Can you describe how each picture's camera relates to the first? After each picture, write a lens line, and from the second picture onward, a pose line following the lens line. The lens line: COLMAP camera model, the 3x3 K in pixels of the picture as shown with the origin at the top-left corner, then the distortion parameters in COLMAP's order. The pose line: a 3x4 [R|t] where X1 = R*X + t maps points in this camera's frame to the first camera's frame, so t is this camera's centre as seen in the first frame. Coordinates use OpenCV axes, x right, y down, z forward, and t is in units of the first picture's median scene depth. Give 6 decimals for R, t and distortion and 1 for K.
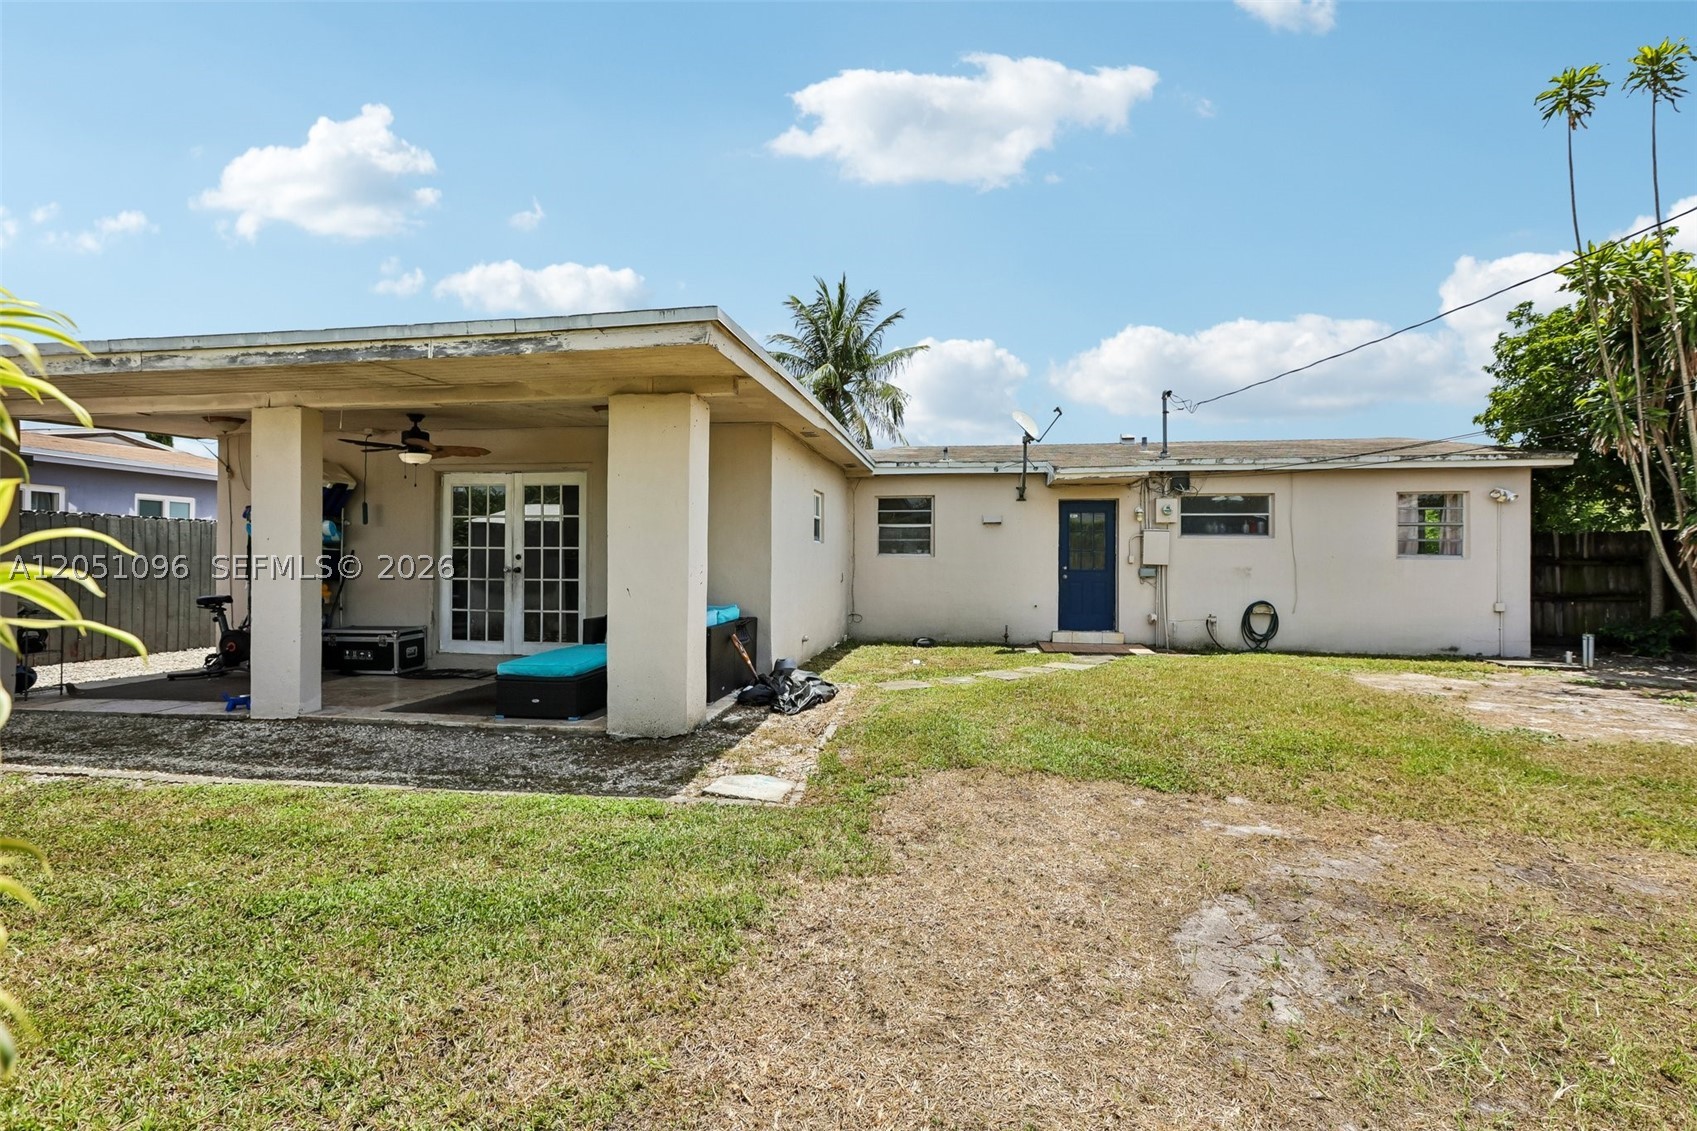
lens RADIAL K [[780.8, 0, 860.7], [0, 780.8, 565.5], [0, 0, 1]] dist [-0.000742, 0.001031]
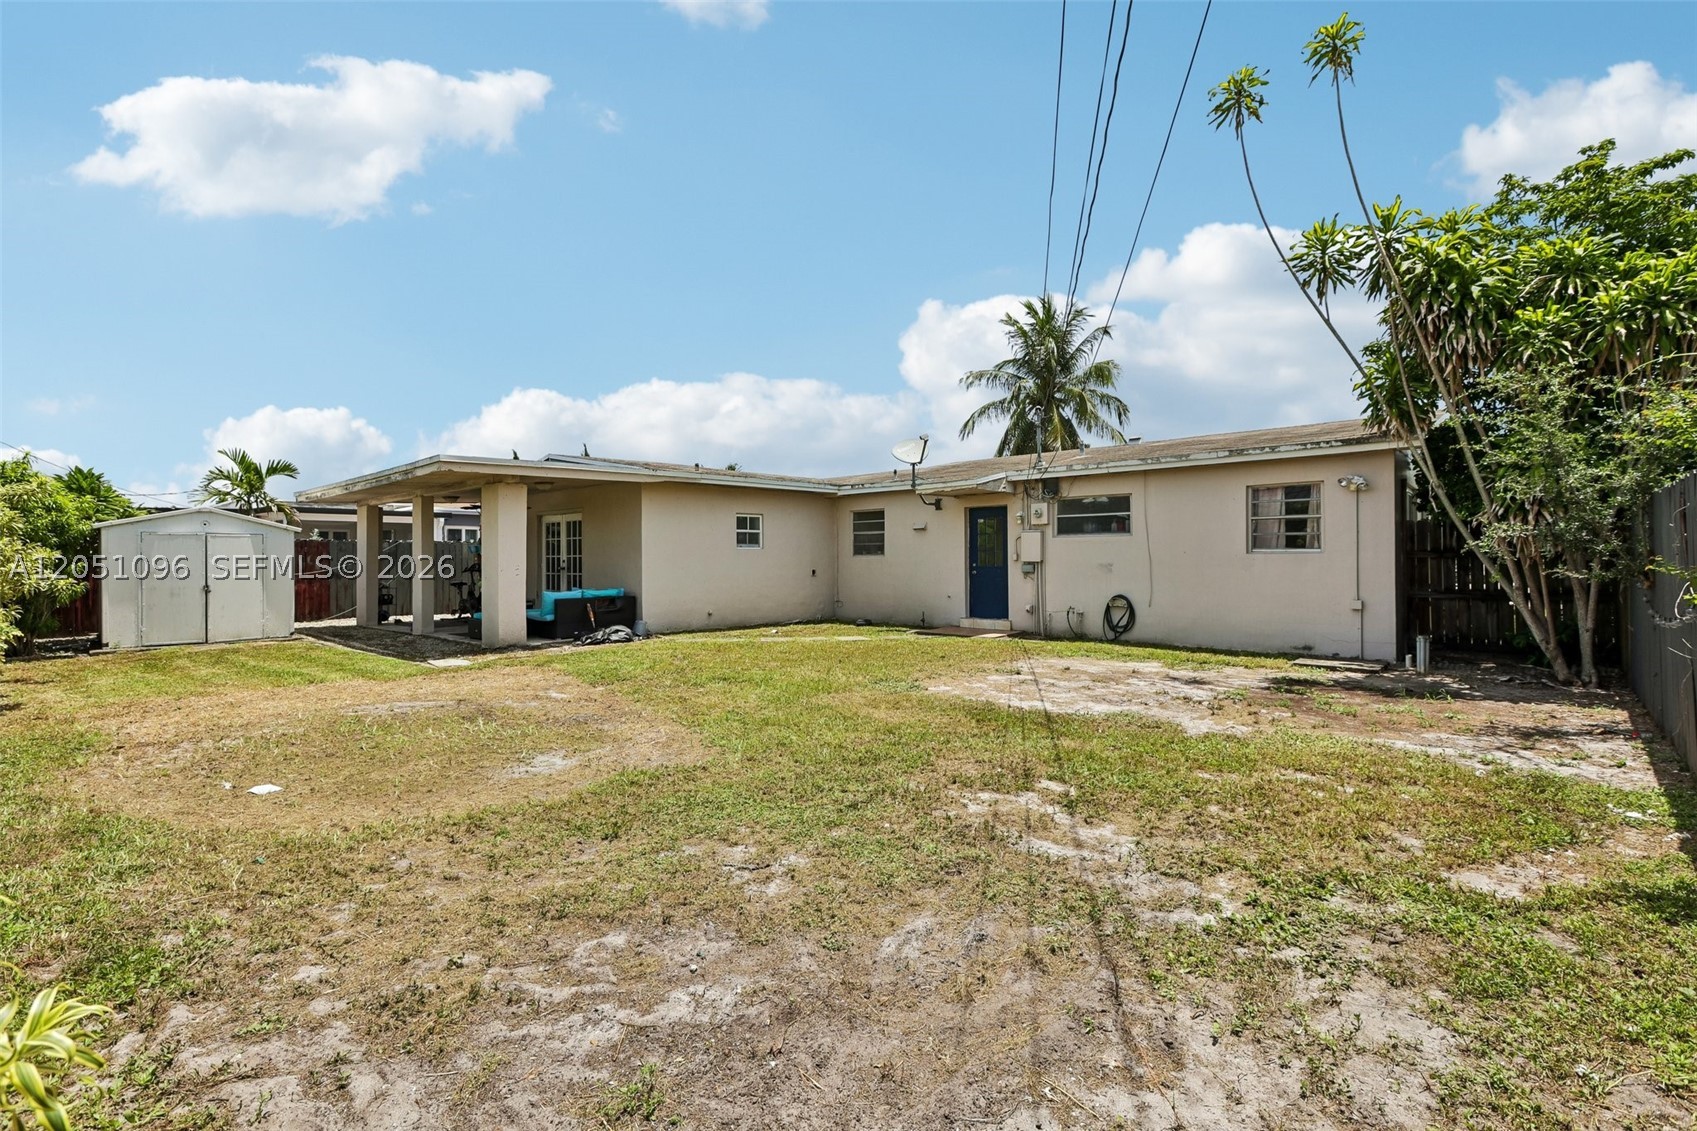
lens RADIAL K [[777.9, 0, 845.9], [0, 777.9, 552.6], [0, 0, 1]] dist [-0.003017, 0.000710]
pose [[0.831580, -0.015021, -0.555202, 0.800104], [0.006762, 0.999834, -0.016923, 0.003358], [0.555364, 0.010318, 0.831543, -0.095899]]
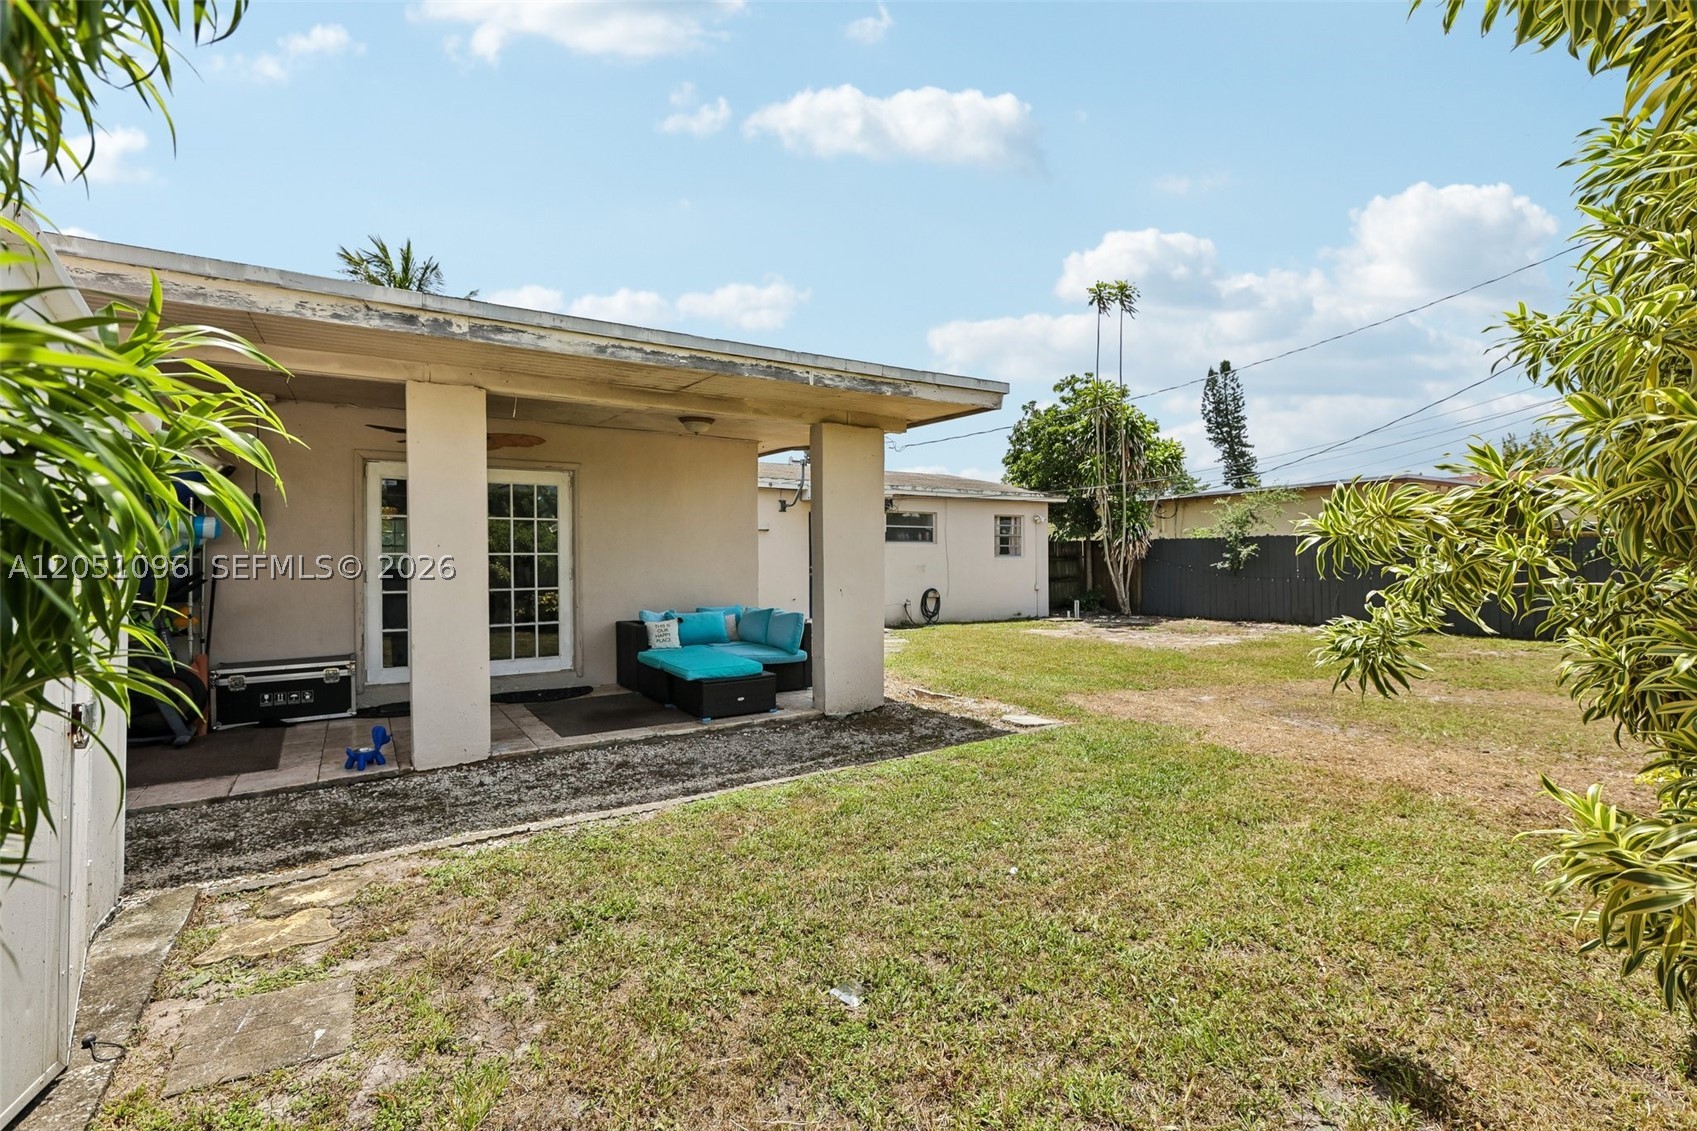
lens RADIAL K [[771.6, 0, 840.4], [0, 771.6, 565.1], [0, 0, 1]] dist [-0.001945, 0.000230]
pose [[0.743970, -0.014570, 0.668055, -0.548932], [0.014816, 0.999876, 0.005308, -0.006705], [-0.668049, 0.005949, 0.744093, 0.069764]]
